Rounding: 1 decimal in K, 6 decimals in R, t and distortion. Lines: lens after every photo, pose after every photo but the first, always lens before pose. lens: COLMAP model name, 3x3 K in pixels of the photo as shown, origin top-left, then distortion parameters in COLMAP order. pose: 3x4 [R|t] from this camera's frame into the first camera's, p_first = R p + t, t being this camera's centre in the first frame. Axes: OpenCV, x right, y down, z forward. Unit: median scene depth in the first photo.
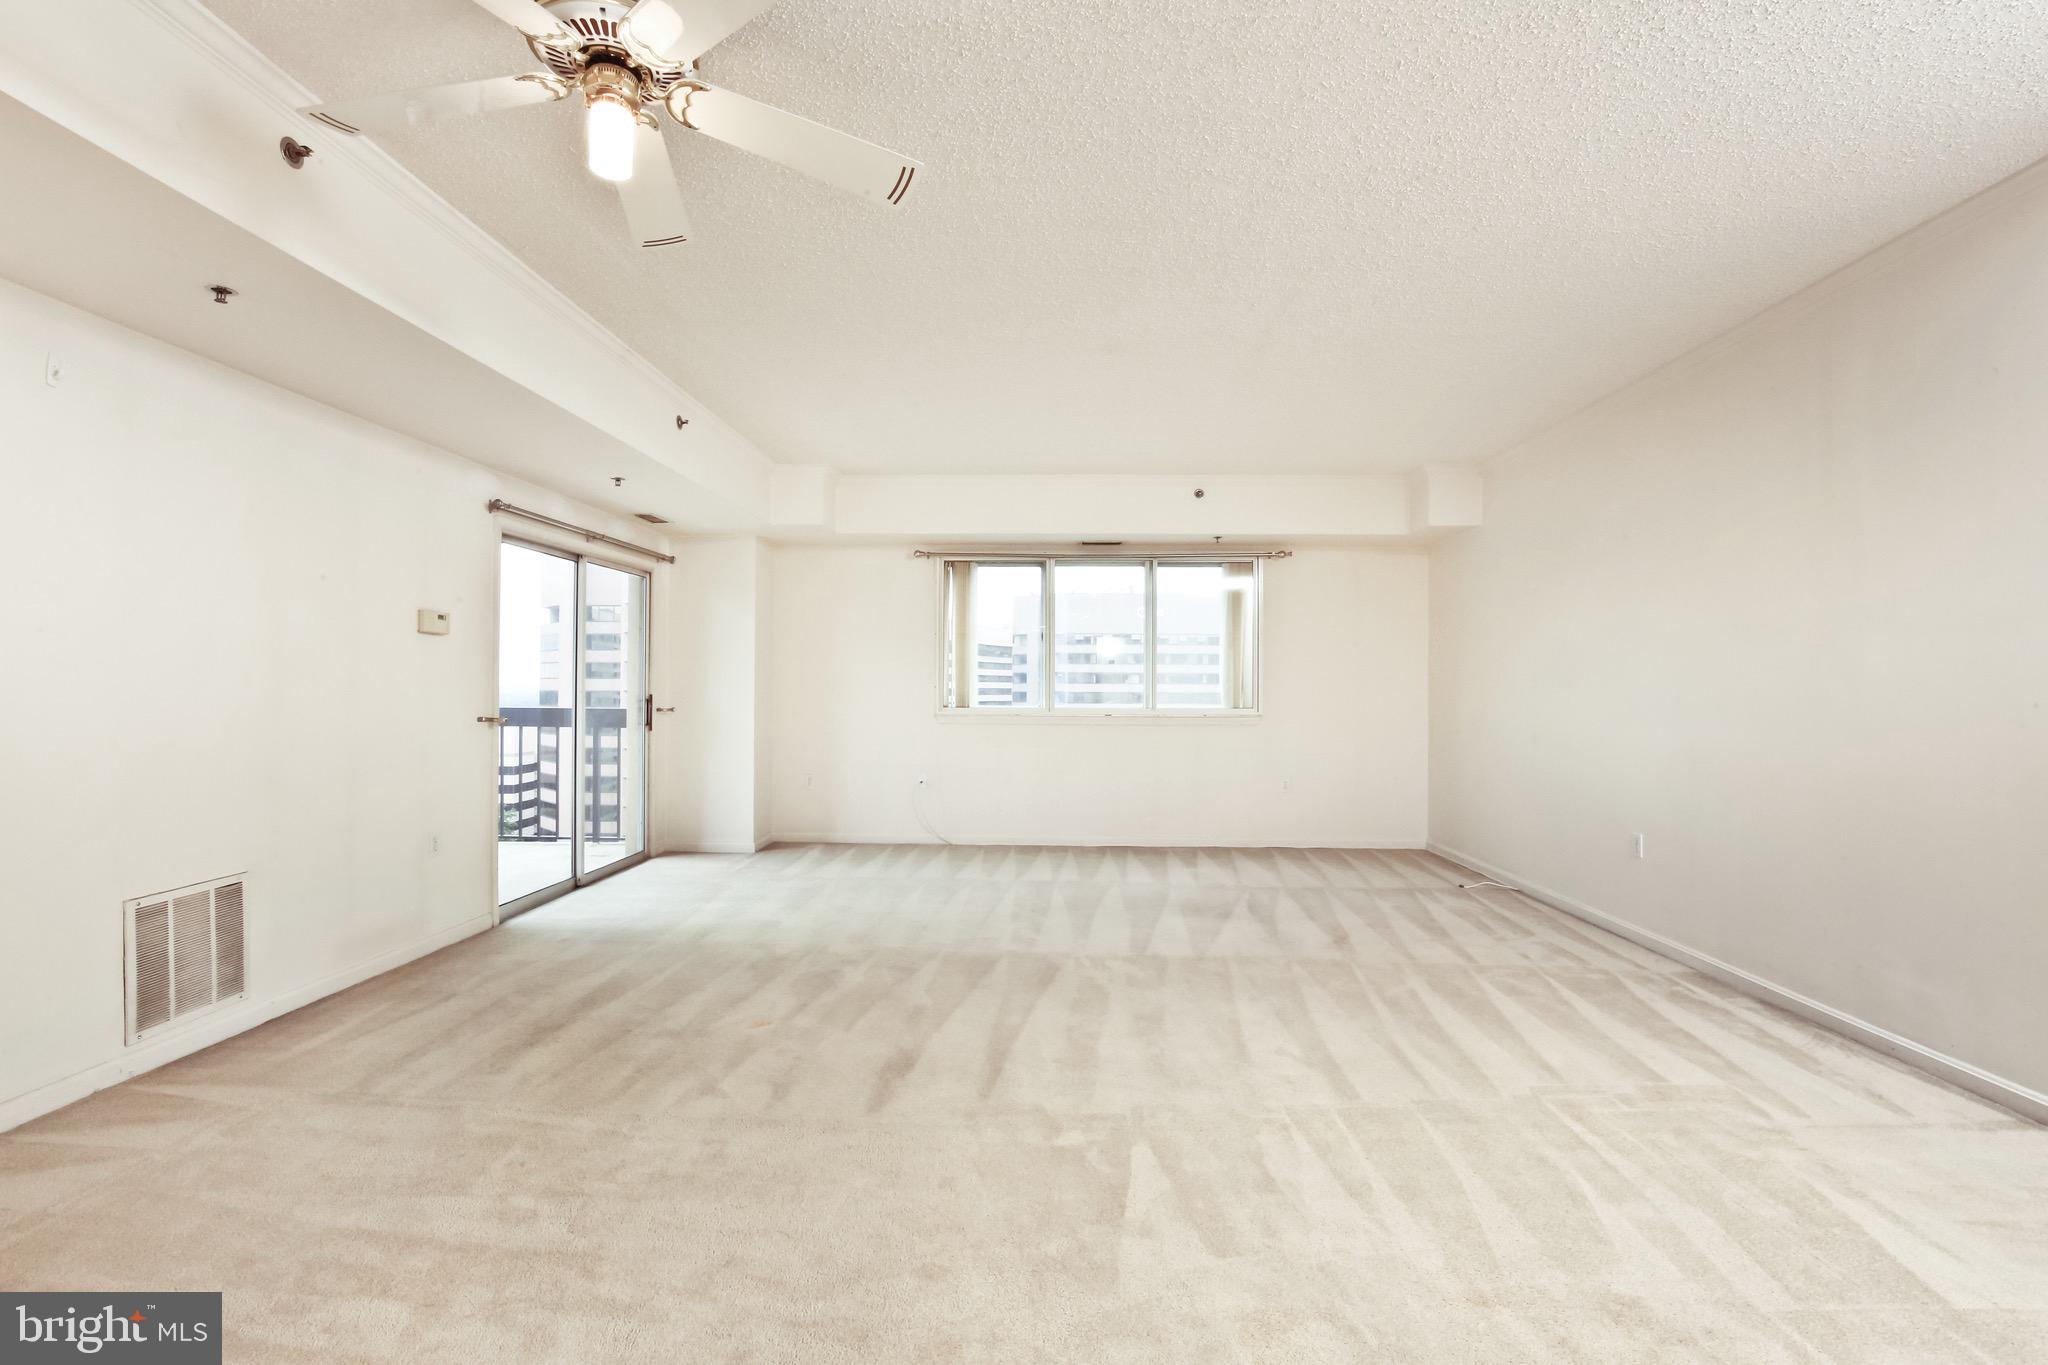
lens RADIAL K [[919.7, 0, 1036.8], [0, 919.7, 680.5], [0, 0, 1]] dist [-0.025340, 0.000814]
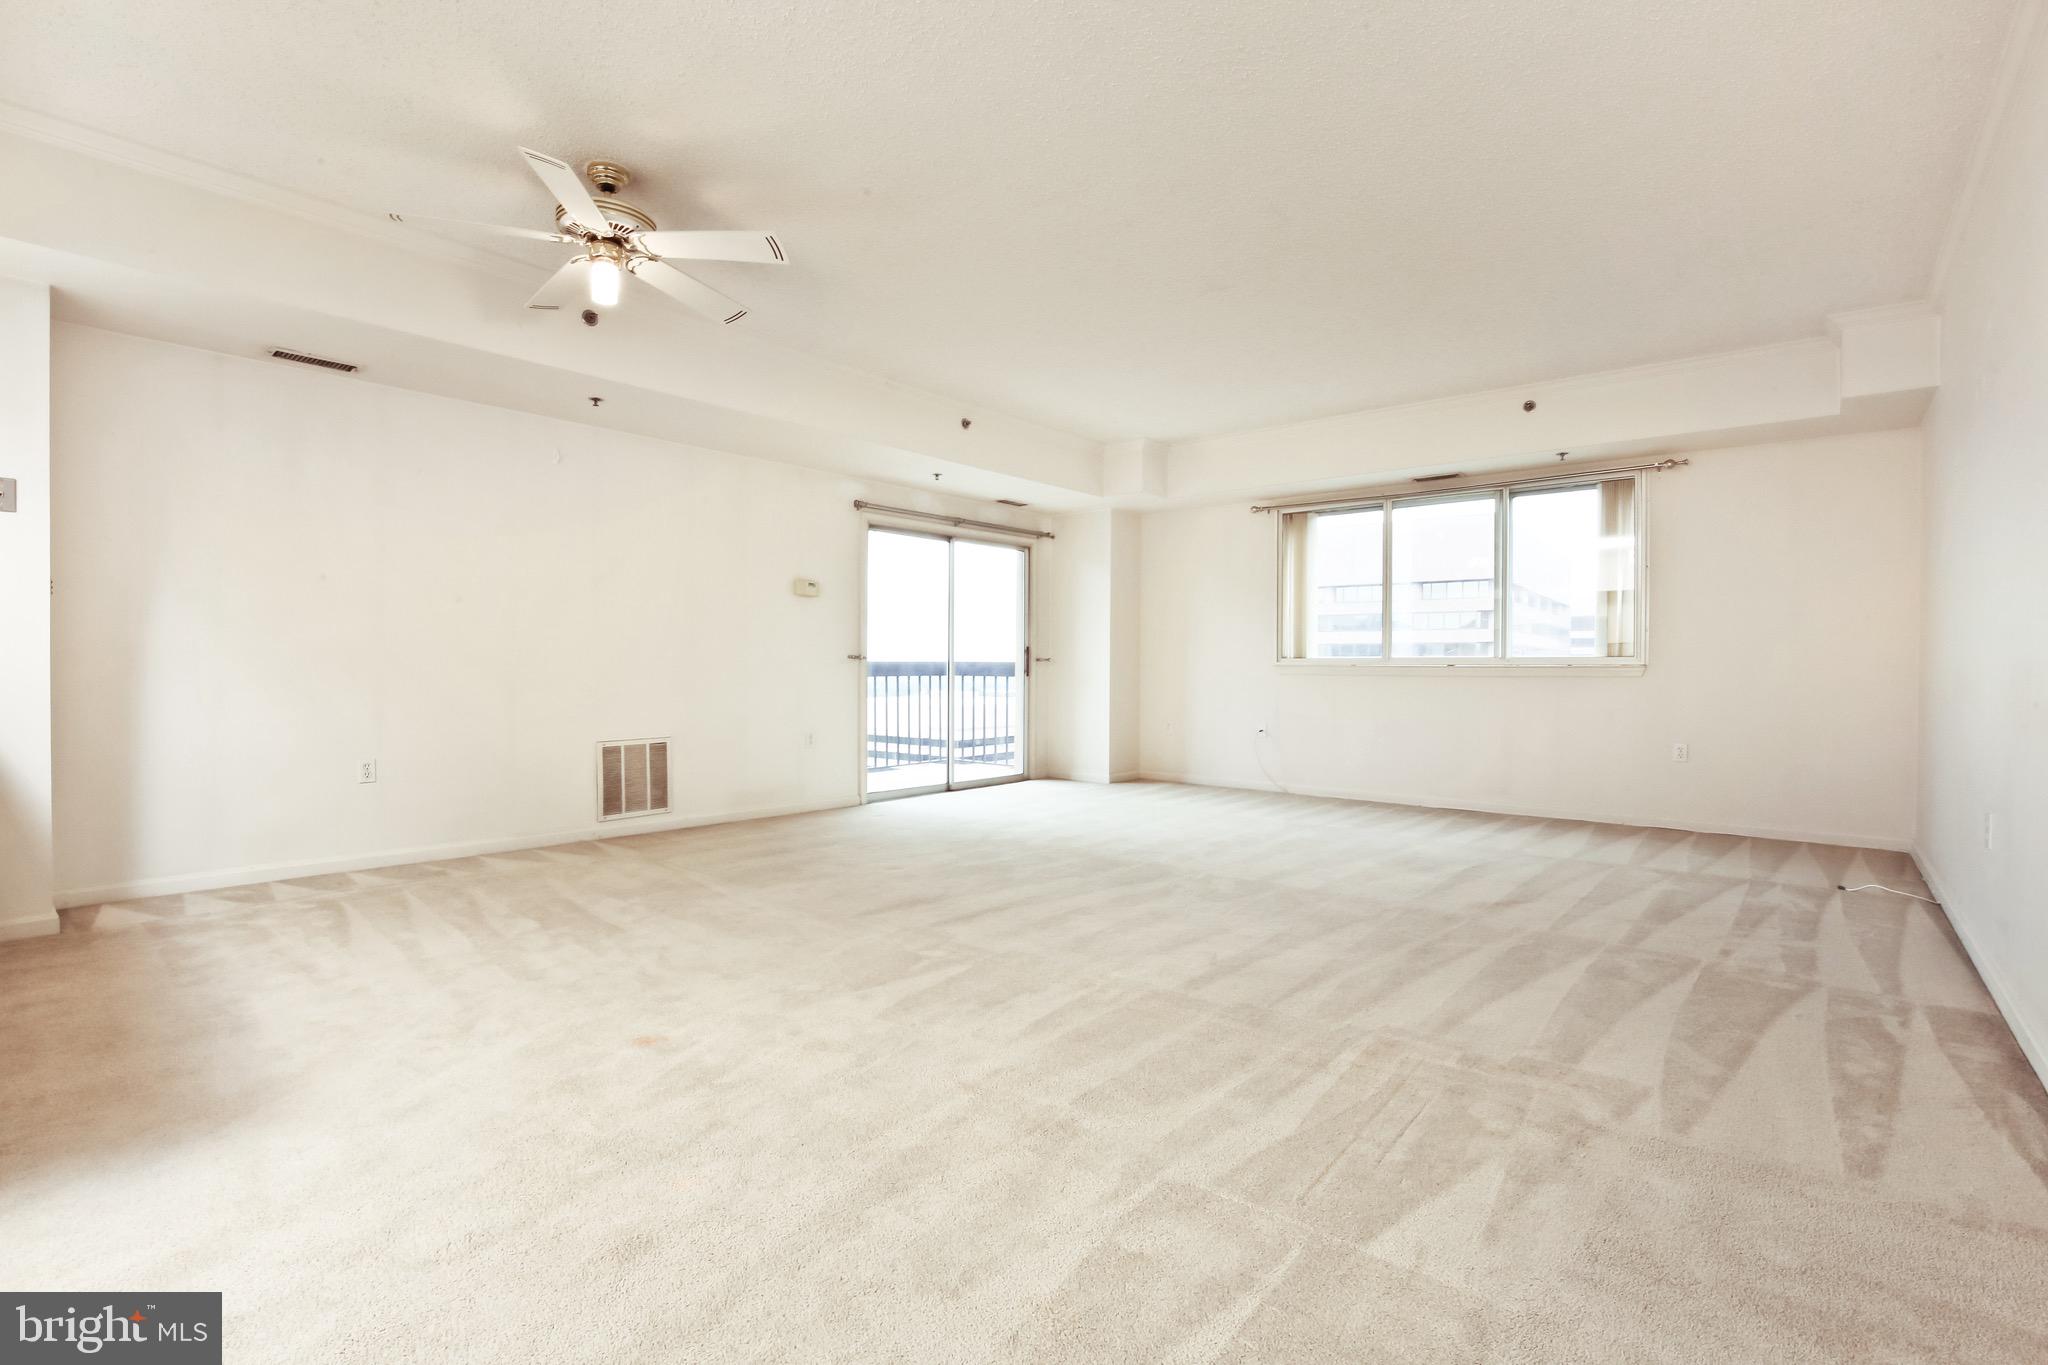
lens RADIAL K [[919.7, 0, 1036.8], [0, 919.7, 680.5], [0, 0, 1]] dist [-0.025340, 0.000814]
pose [[0.790527, 0.009134, -0.612359, 0.651439], [0.004292, 0.999782, 0.020455, 0.067739], [0.612412, -0.018798, 0.790315, 0.062191]]
